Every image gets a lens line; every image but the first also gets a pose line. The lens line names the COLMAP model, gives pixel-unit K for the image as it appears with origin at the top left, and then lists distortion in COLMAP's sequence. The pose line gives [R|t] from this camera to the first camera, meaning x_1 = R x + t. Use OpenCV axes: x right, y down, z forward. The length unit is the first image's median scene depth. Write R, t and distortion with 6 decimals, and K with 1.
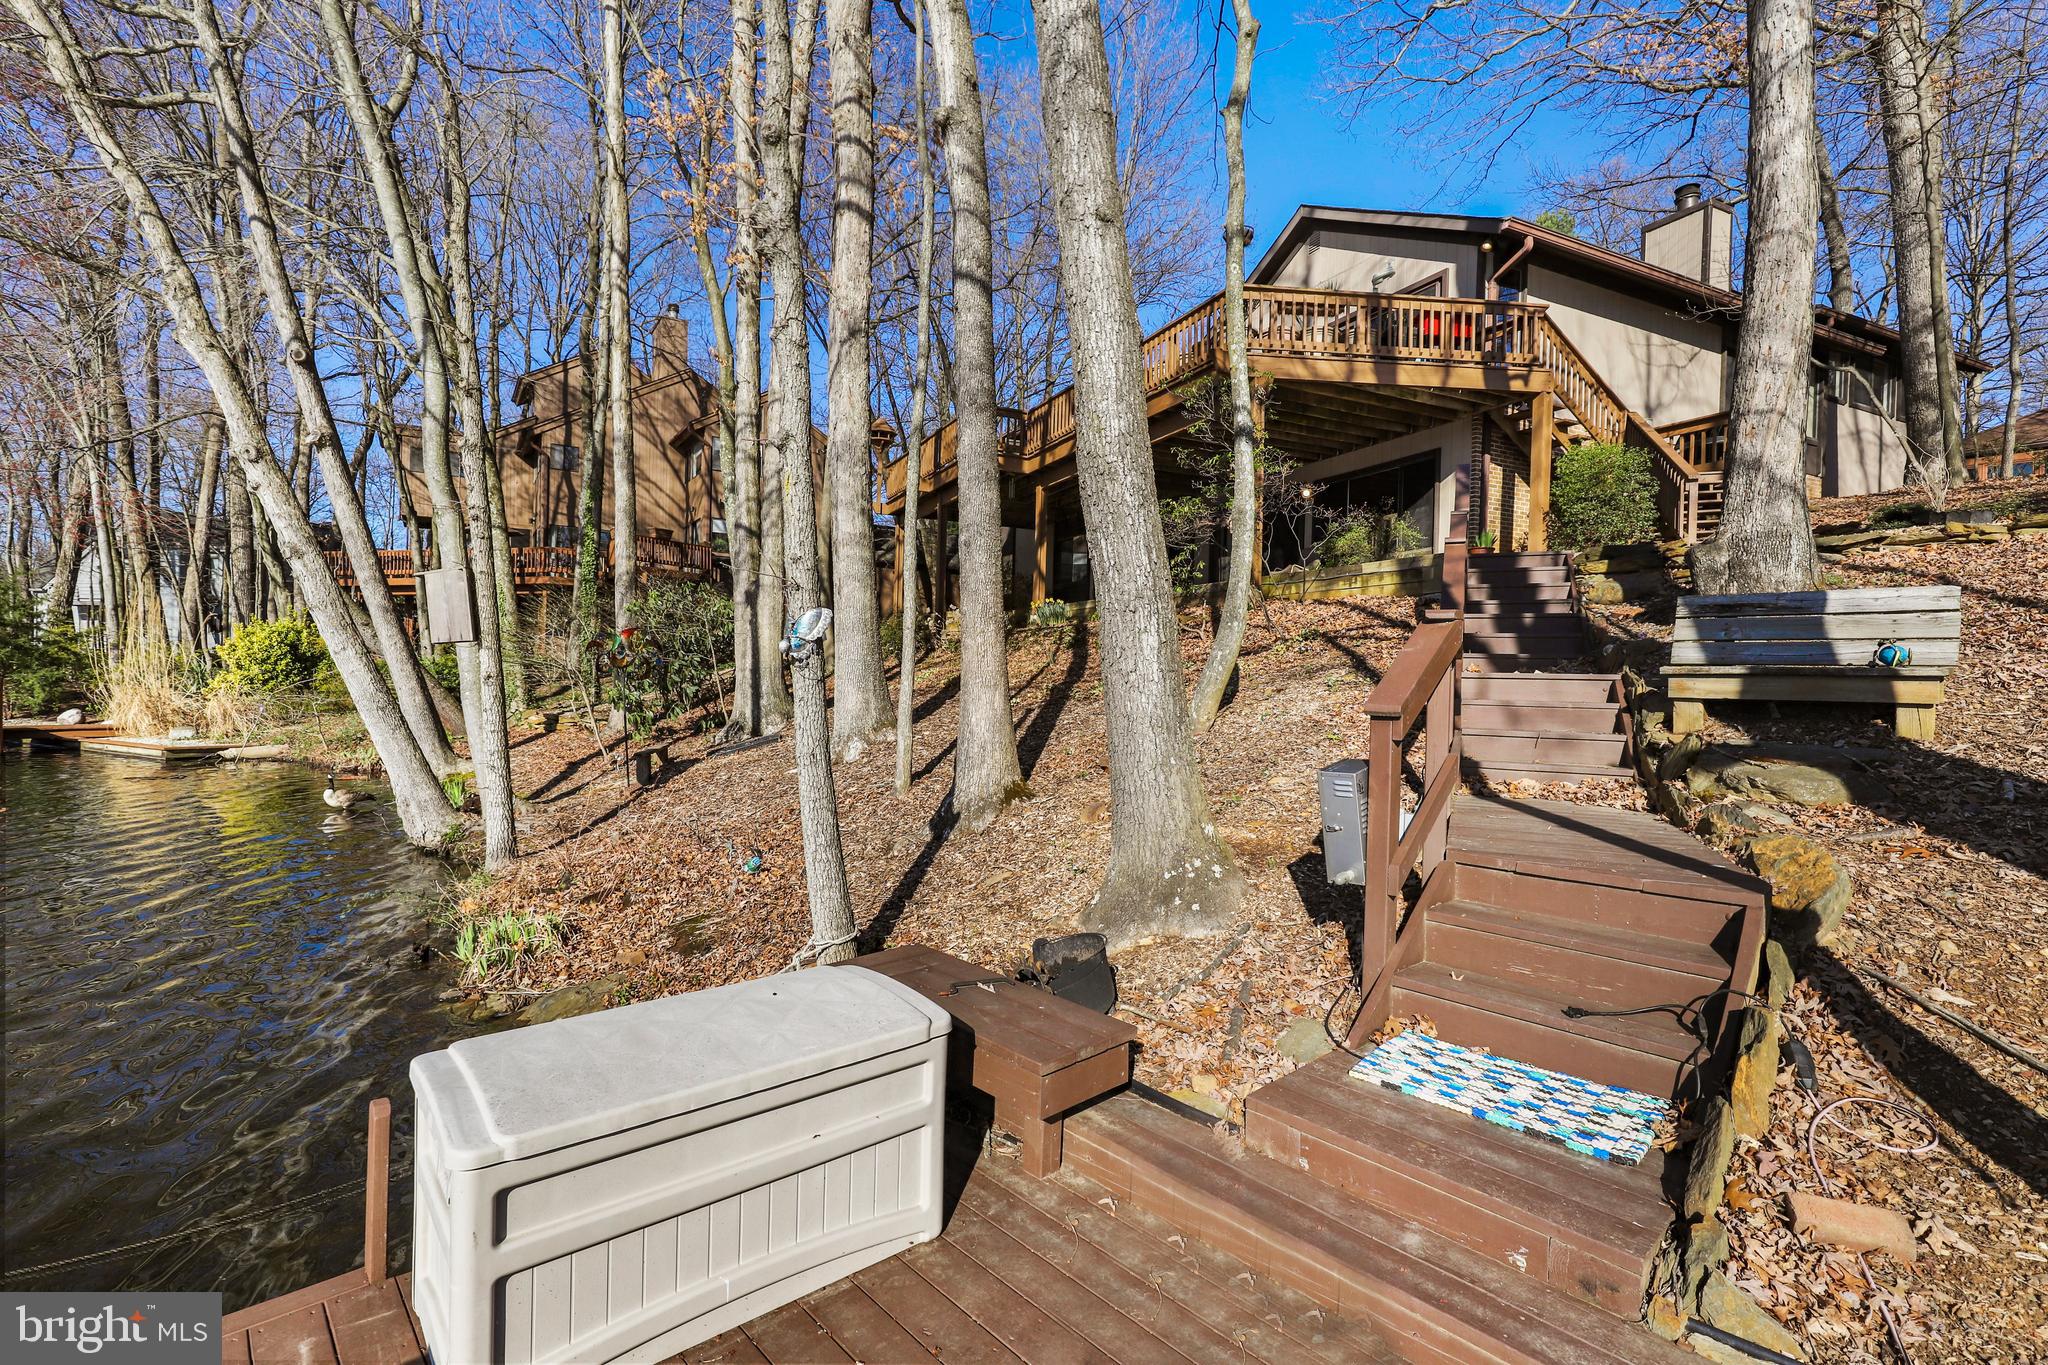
lens RADIAL K [[928.1, 0, 1028.2], [0, 928.1, 667.2], [0, 0, 1]] dist [0.003120, -0.000093]
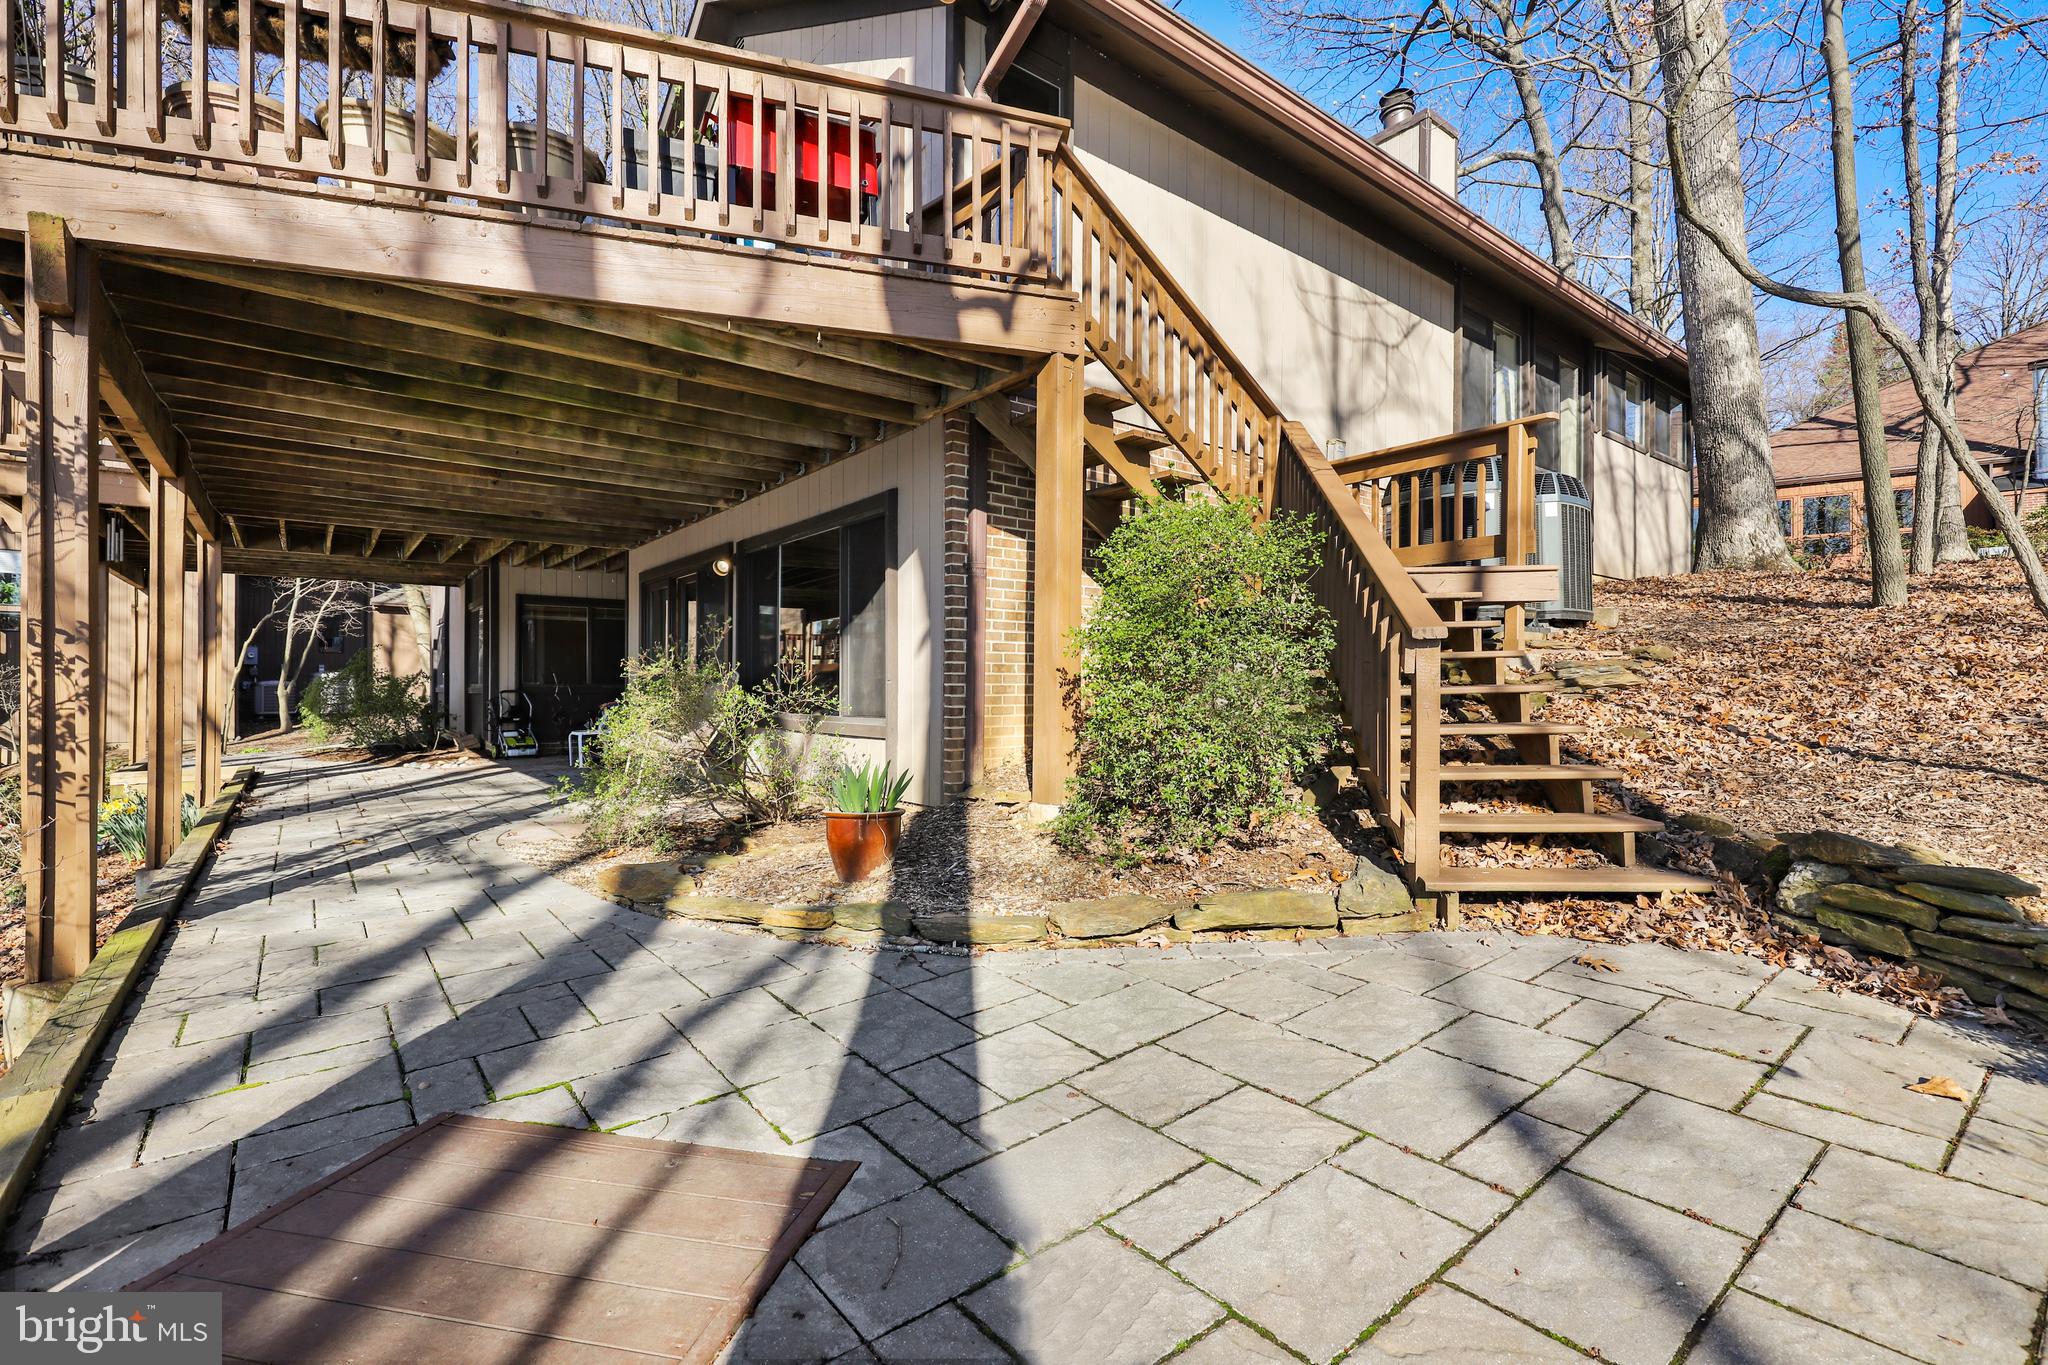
lens RADIAL K [[928.1, 0, 1028.2], [0, 928.1, 667.2], [0, 0, 1]] dist [0.003120, -0.000093]
pose [[0.973964, -0.020307, 0.225793, 0.431669], [0.021466, 0.999766, -0.002677, -0.161686], [-0.225686, 0.007454, 0.974172, 0.609092]]
